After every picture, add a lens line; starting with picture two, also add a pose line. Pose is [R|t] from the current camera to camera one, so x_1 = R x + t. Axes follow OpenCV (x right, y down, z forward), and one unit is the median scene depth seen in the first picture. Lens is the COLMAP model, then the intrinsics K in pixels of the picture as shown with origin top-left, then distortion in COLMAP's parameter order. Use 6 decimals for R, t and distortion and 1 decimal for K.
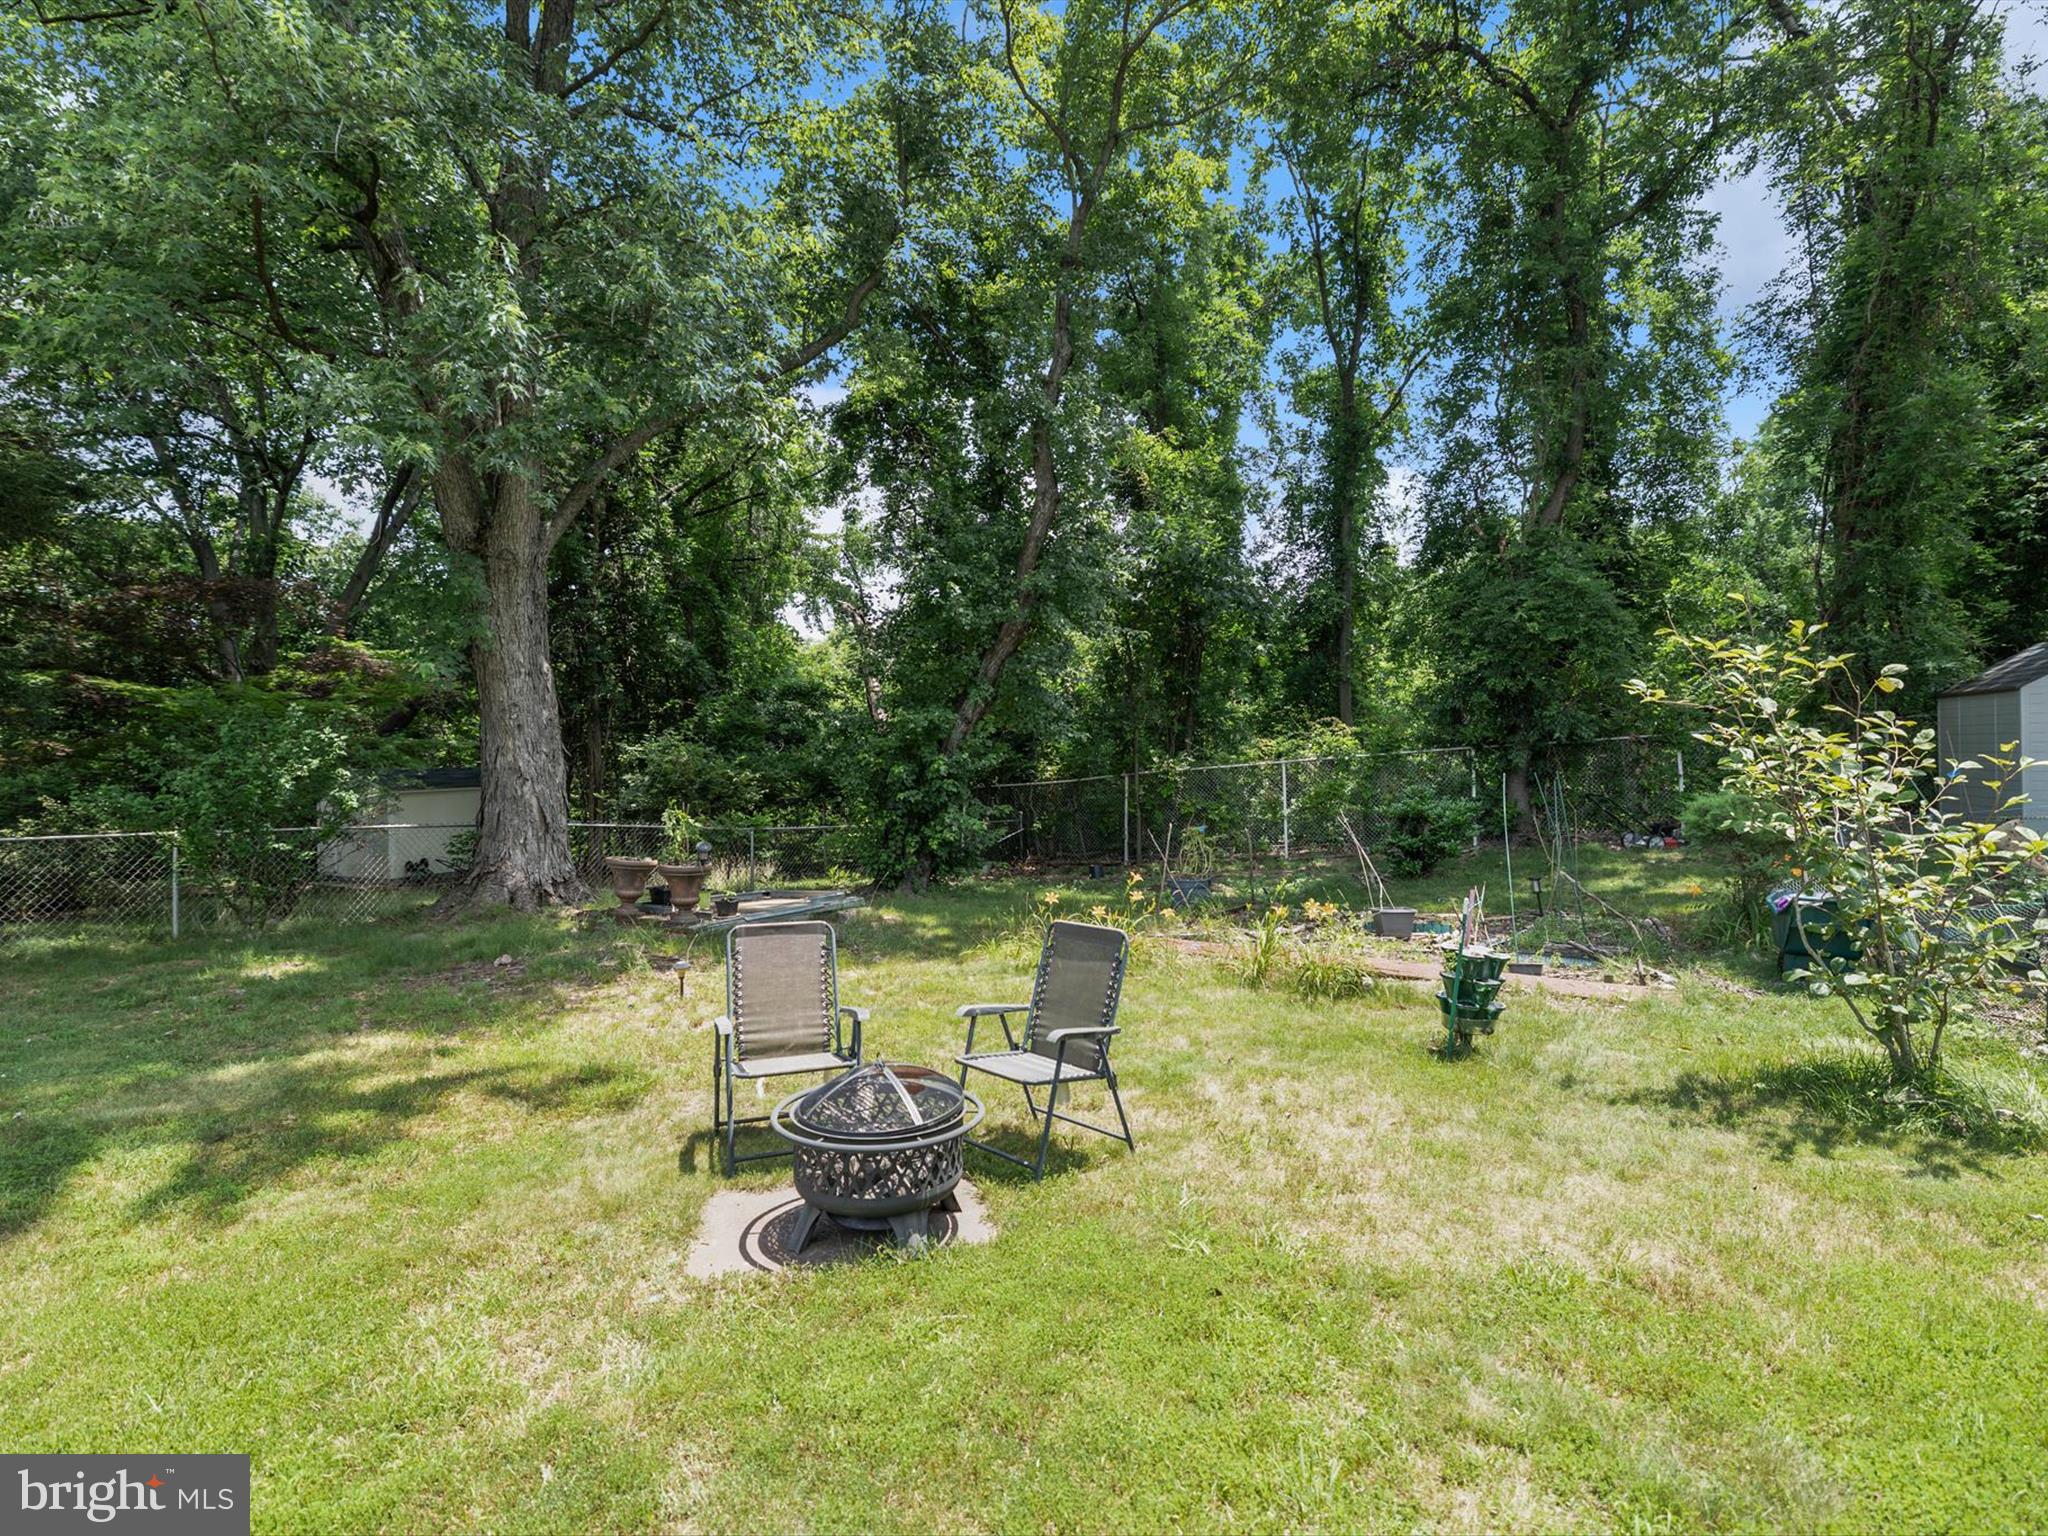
lens RADIAL K [[1036.8, 0, 1024.0], [0, 1036.8, 768.0], [0, 0, 1]] dist [-0.000050, 0.000099]
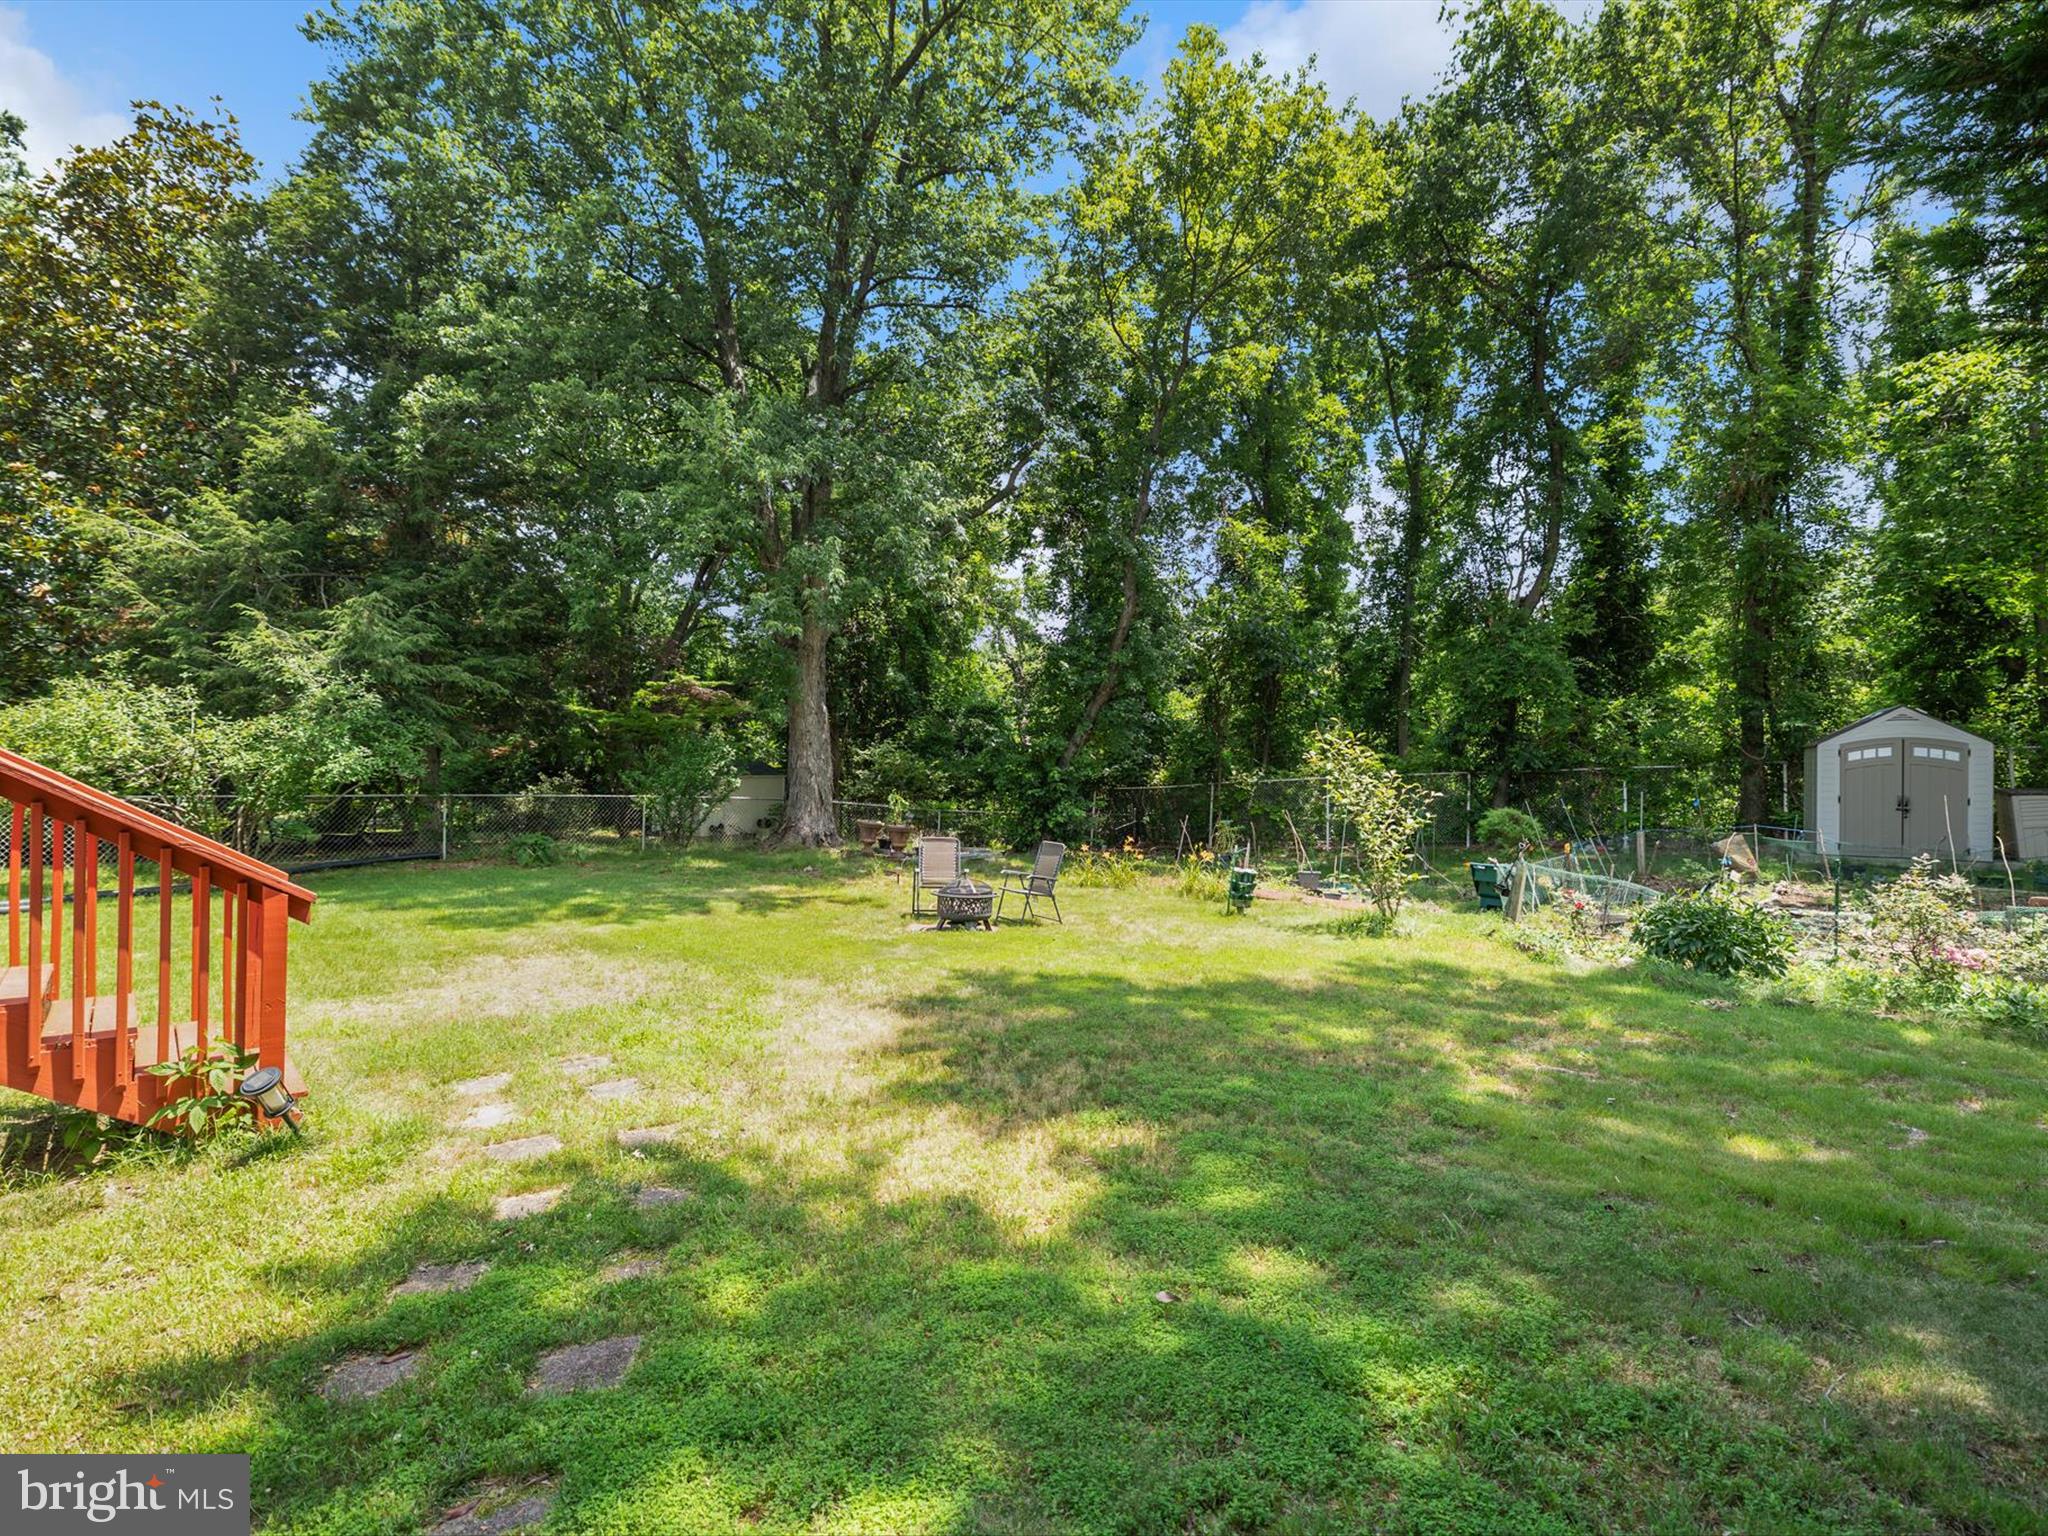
lens RADIAL K [[1538.0, 0, 1024.0], [0, 1538.0, 768.0], [0, 0, 1]] dist [0.000412, -0.000115]
pose [[0.975158, 0.034913, -0.218742, 0.293200], [-0.033693, 0.999389, 0.009306, -0.023977], [0.218933, -0.001704, 0.975738, -0.984696]]
